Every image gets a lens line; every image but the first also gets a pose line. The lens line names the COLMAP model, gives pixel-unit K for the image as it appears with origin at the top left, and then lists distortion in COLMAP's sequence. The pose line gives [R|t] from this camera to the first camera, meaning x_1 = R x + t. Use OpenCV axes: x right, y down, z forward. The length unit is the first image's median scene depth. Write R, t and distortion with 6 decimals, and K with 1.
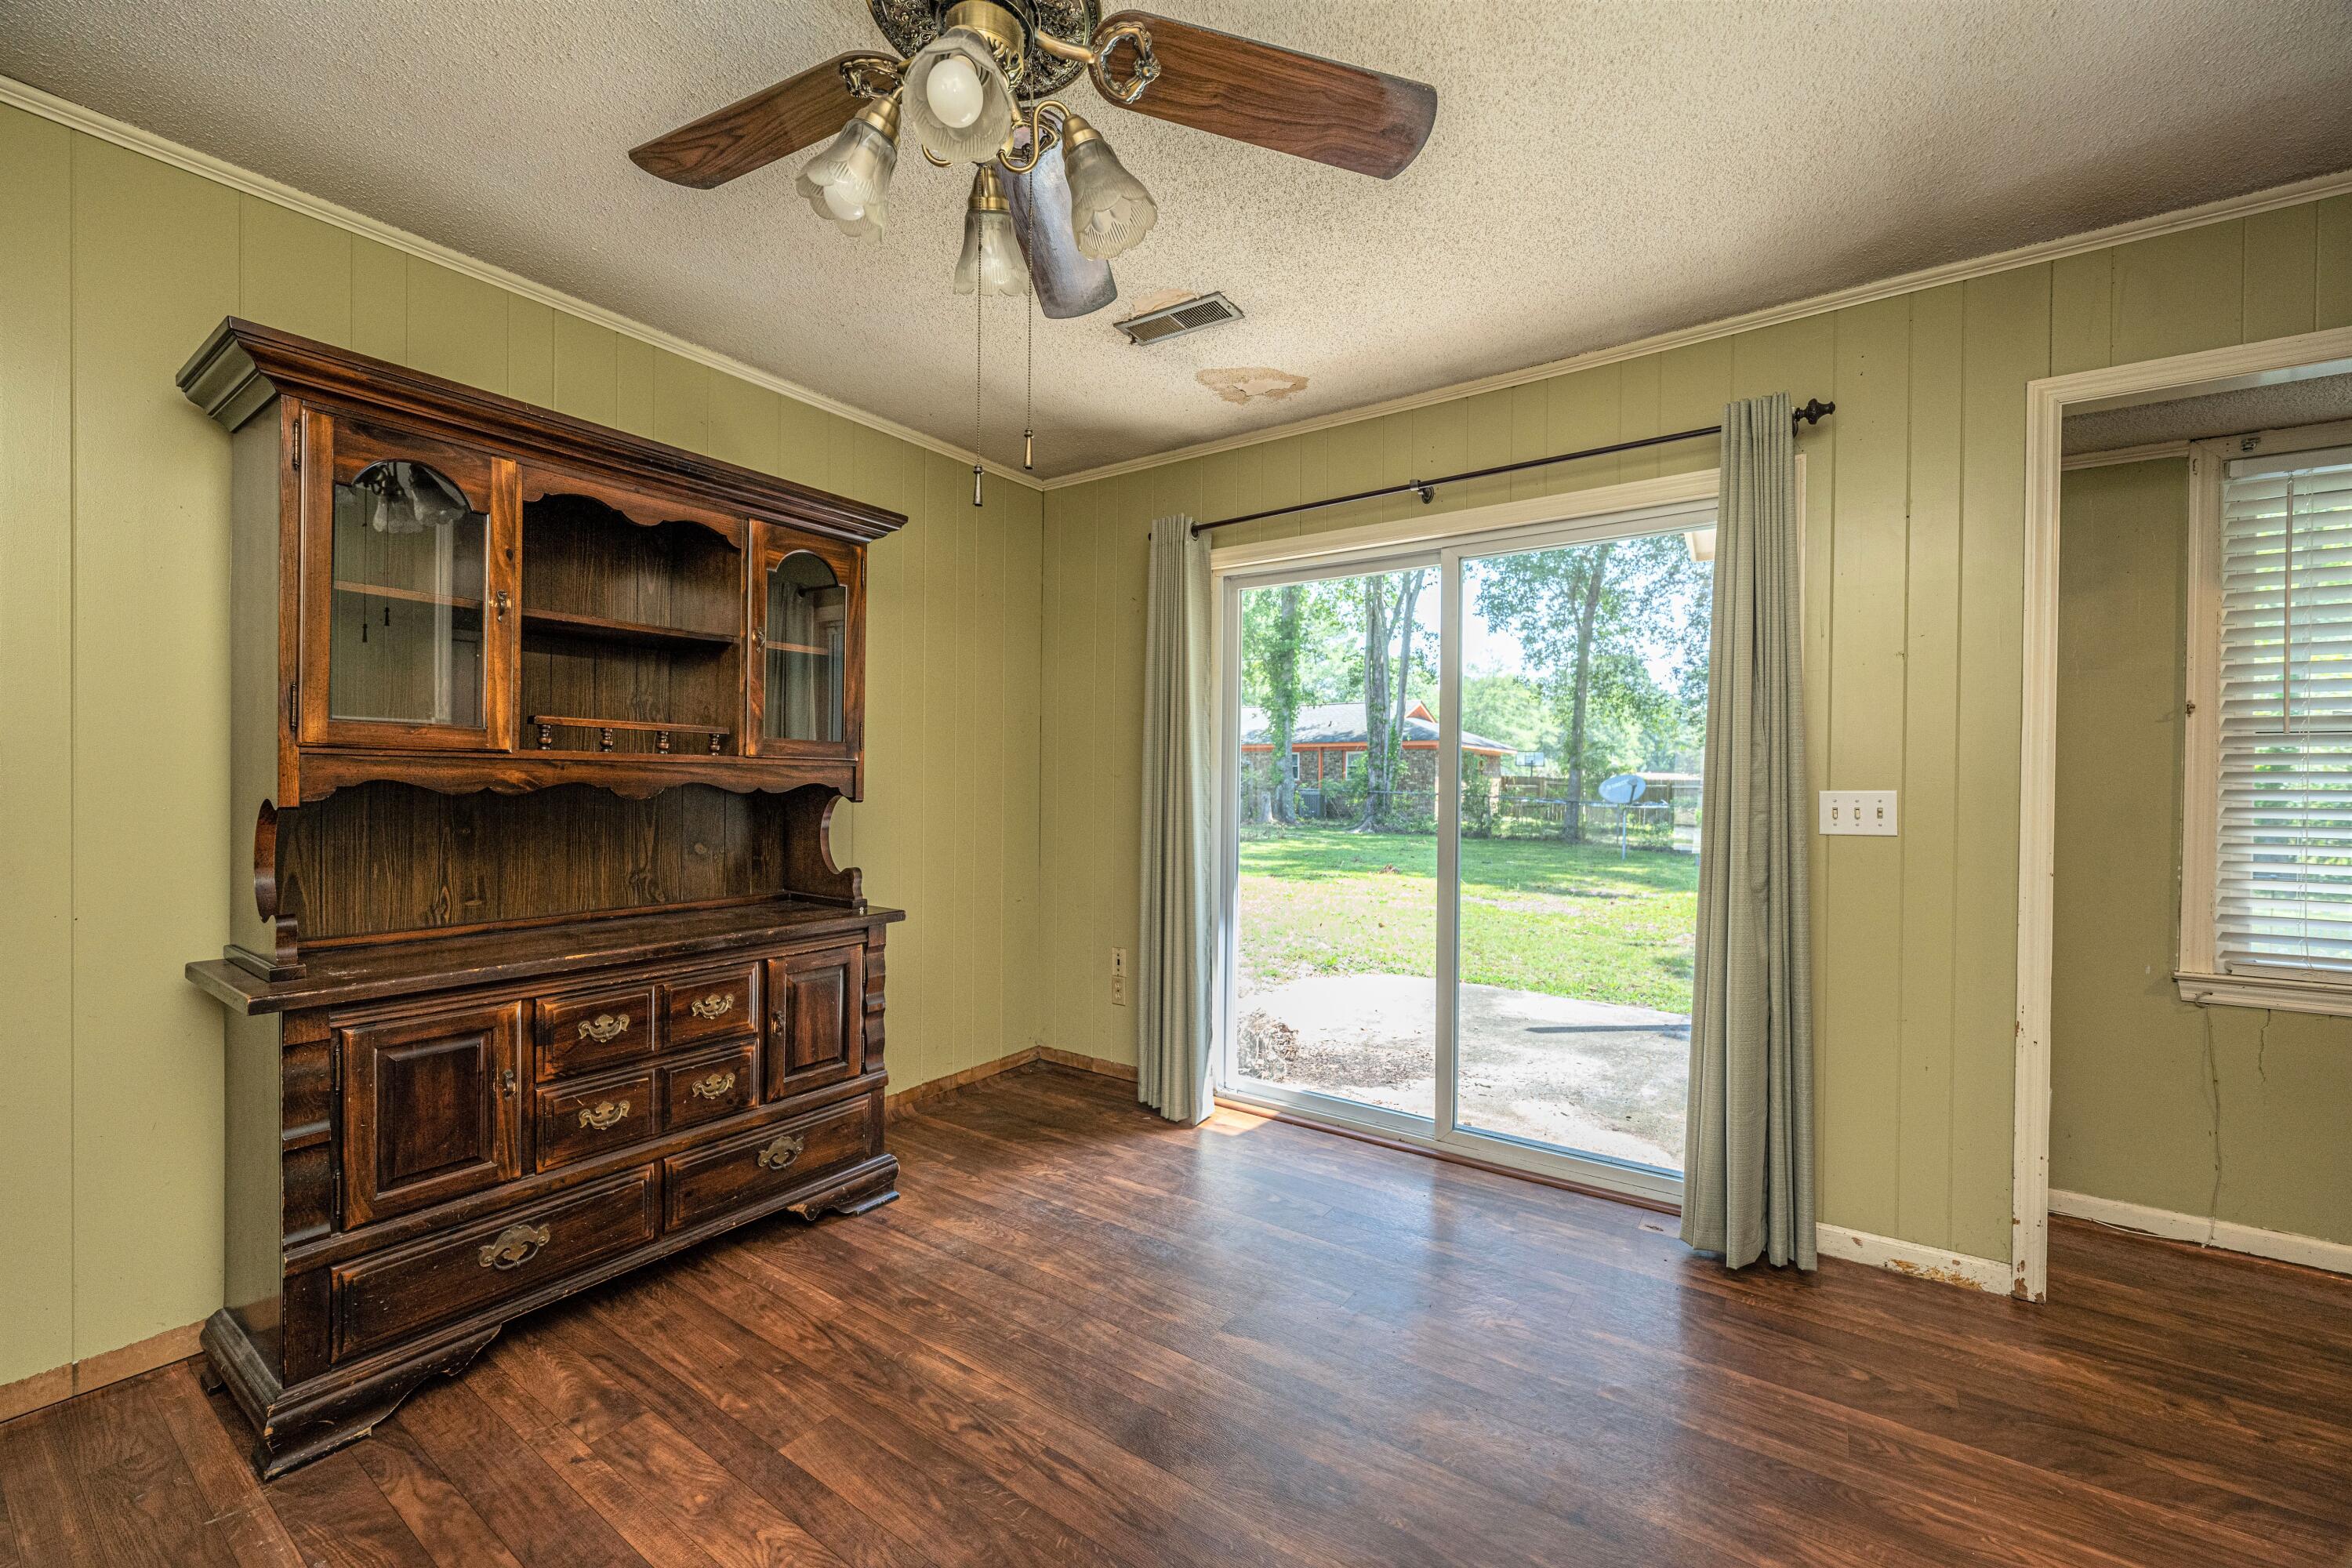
lens RADIAL K [[928.7, 0, 1176.7], [0, 928.7, 789.2], [0, 0, 1]] dist [-0.008433, 0.000880]
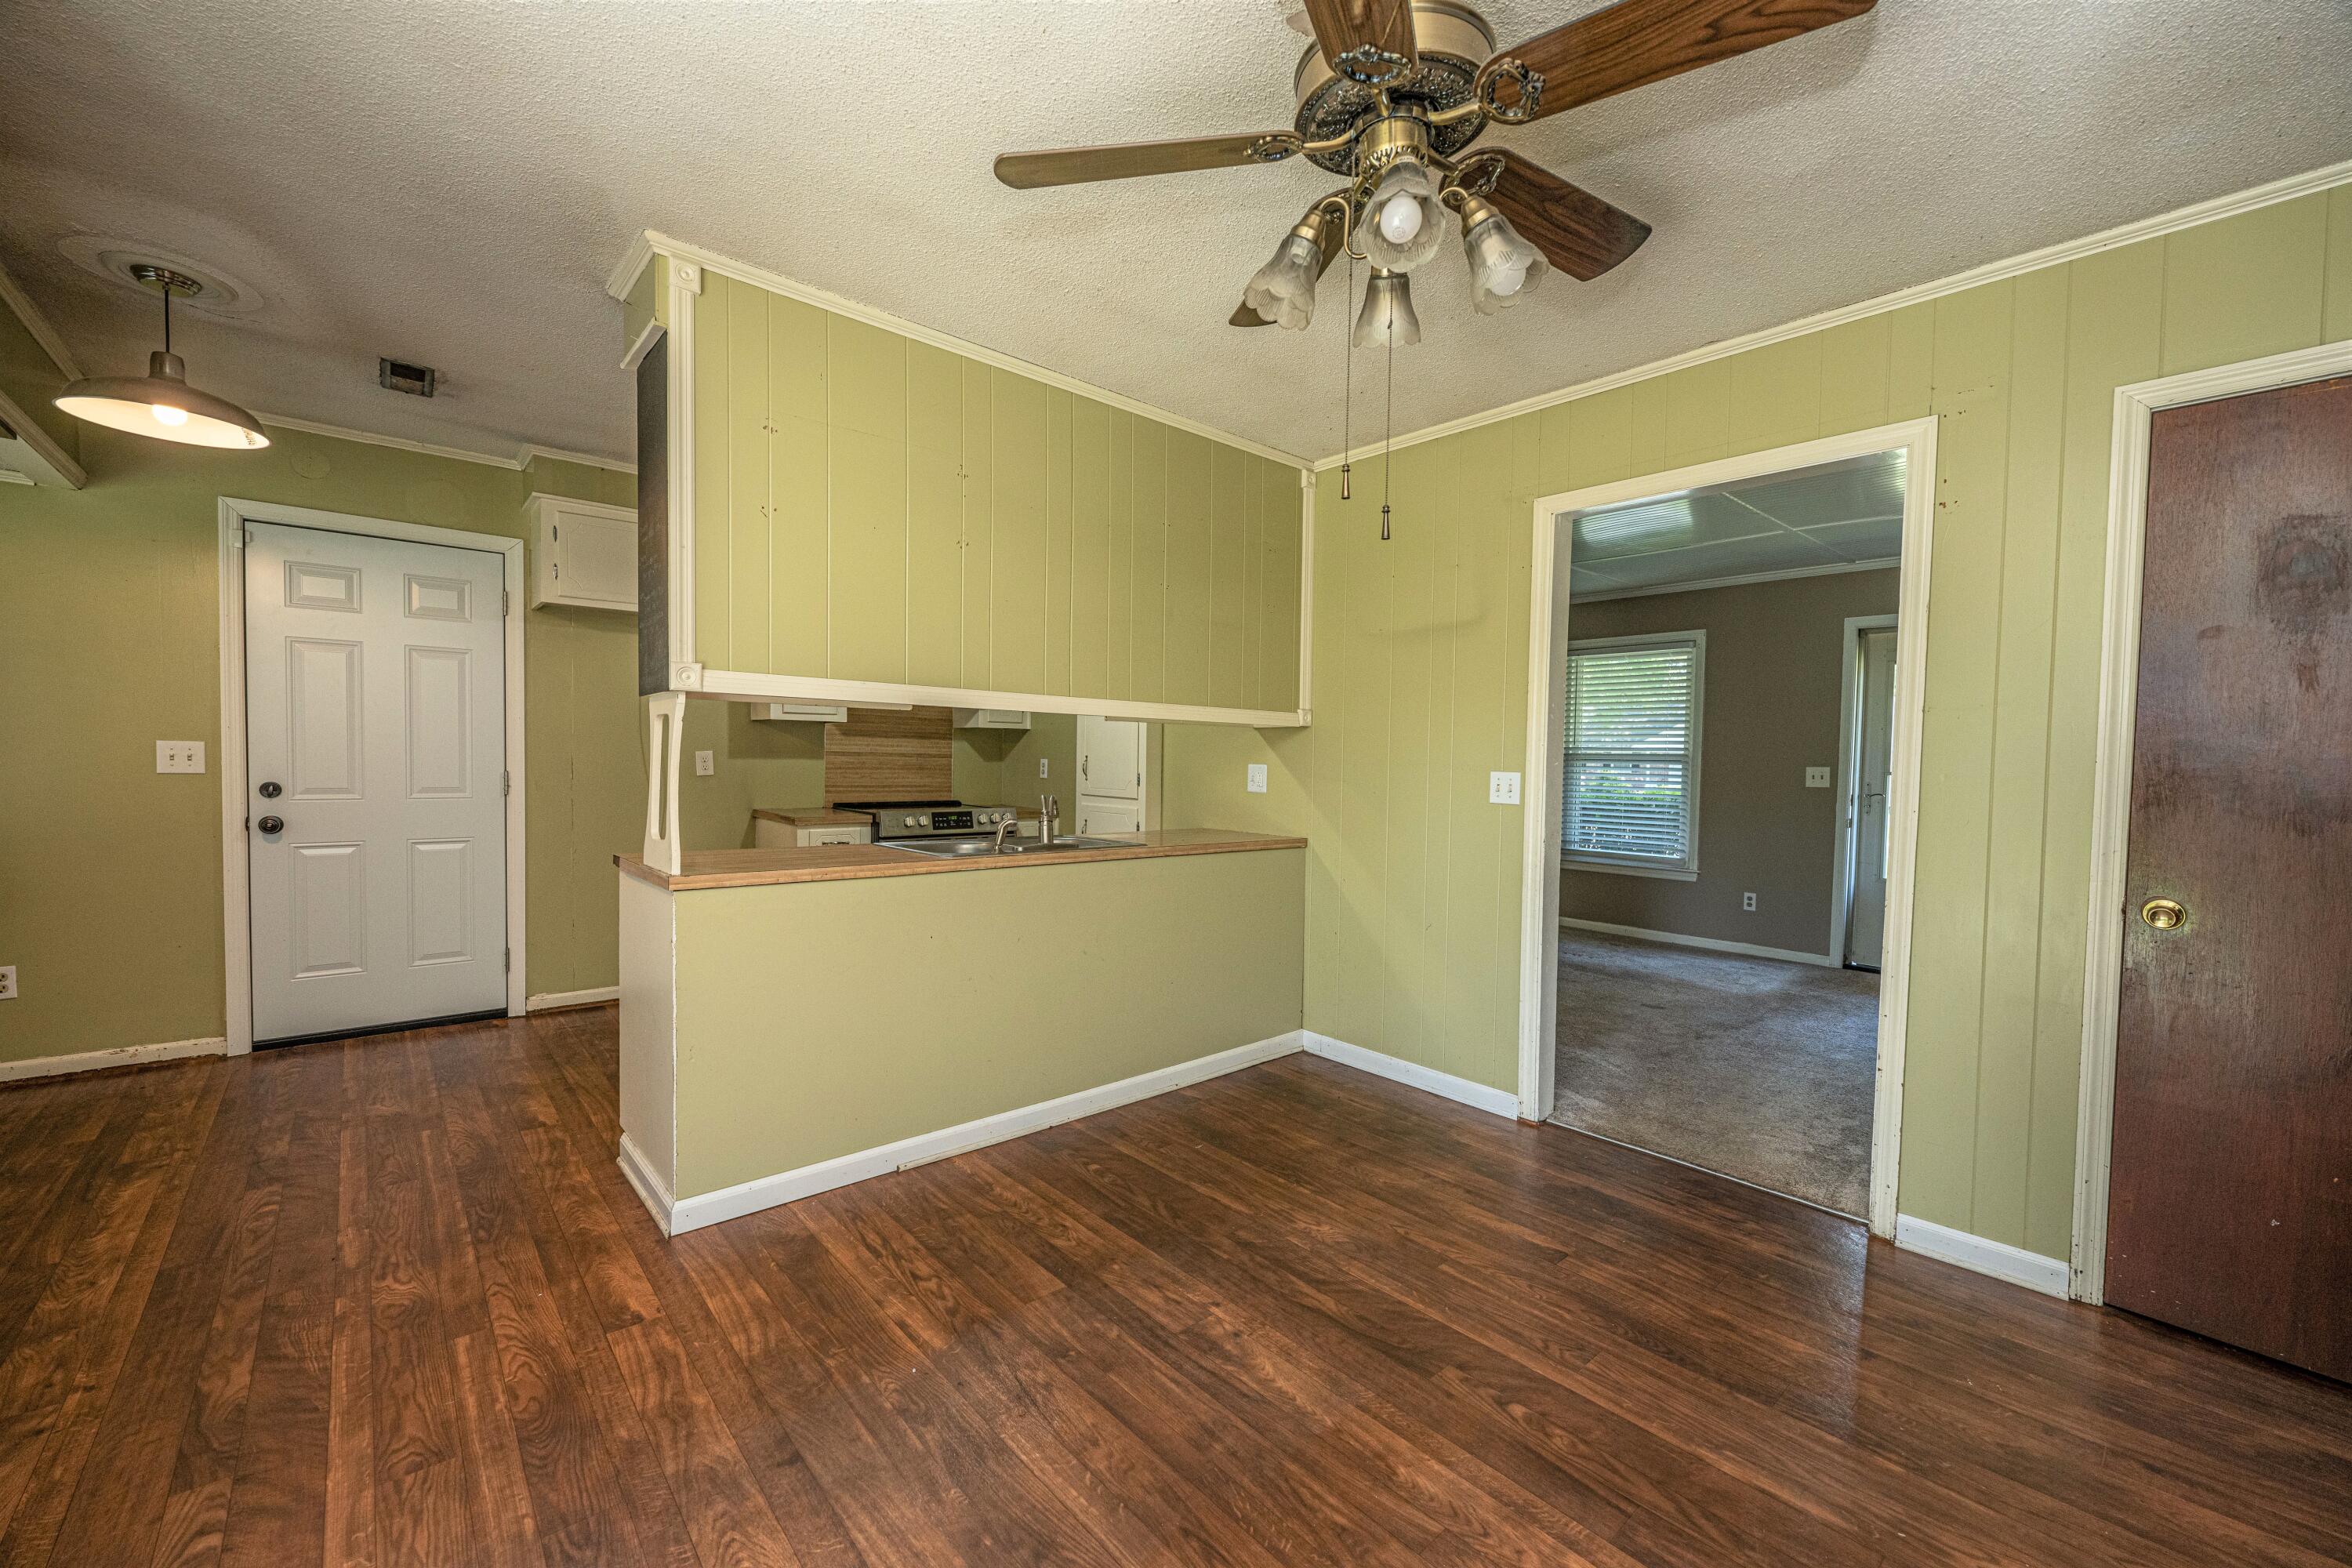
lens RADIAL K [[928.7, 0, 1185.6], [0, 928.7, 790.8], [0, 0, 1]] dist [-0.008433, 0.000880]
pose [[-0.971740, -0.033143, 0.233717, -0.626378], [-0.023338, 0.998732, 0.044596, -0.023390], [-0.234898, 0.037881, -0.971282, 1.572695]]
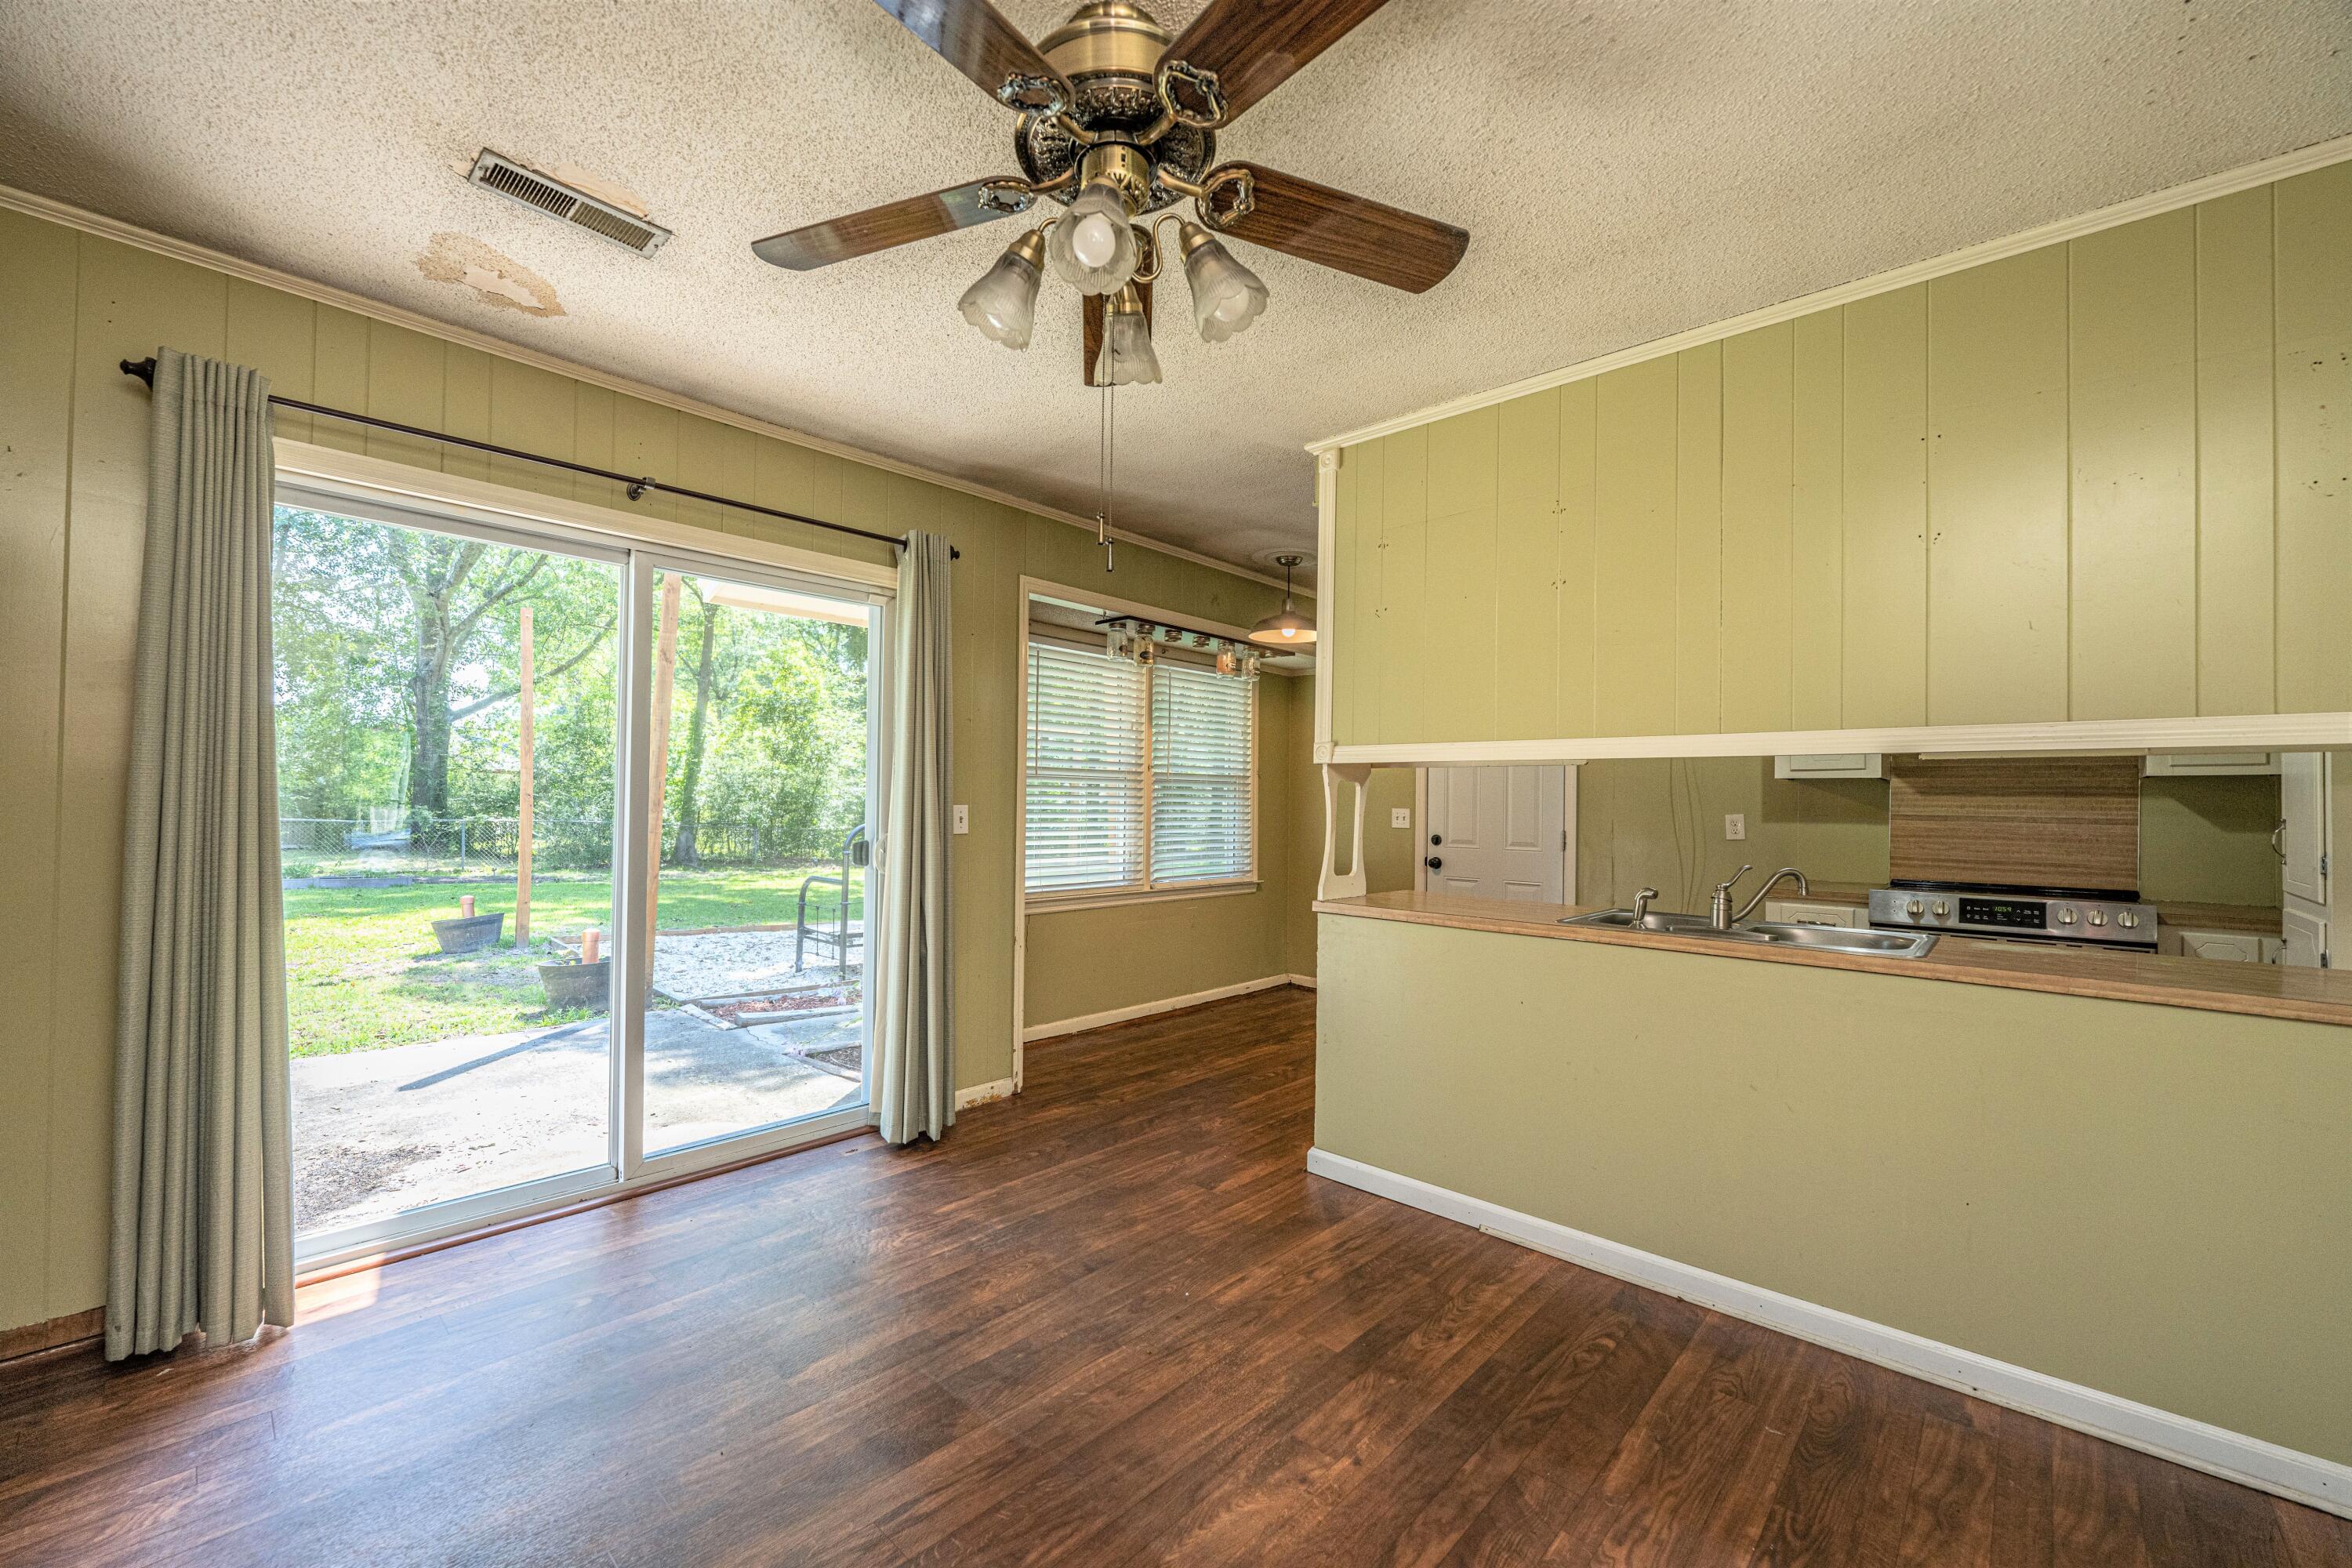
lens RADIAL K [[928.7, 0, 1175.2], [0, 928.7, 798.9], [0, 0, 1]] dist [-0.008433, 0.000880]
pose [[0.140545, -0.000335, 0.990074, -1.257412], [-0.004761, 0.999988, 0.001014, -0.024381], [-0.990063, -0.004857, 0.140542, 0.709292]]
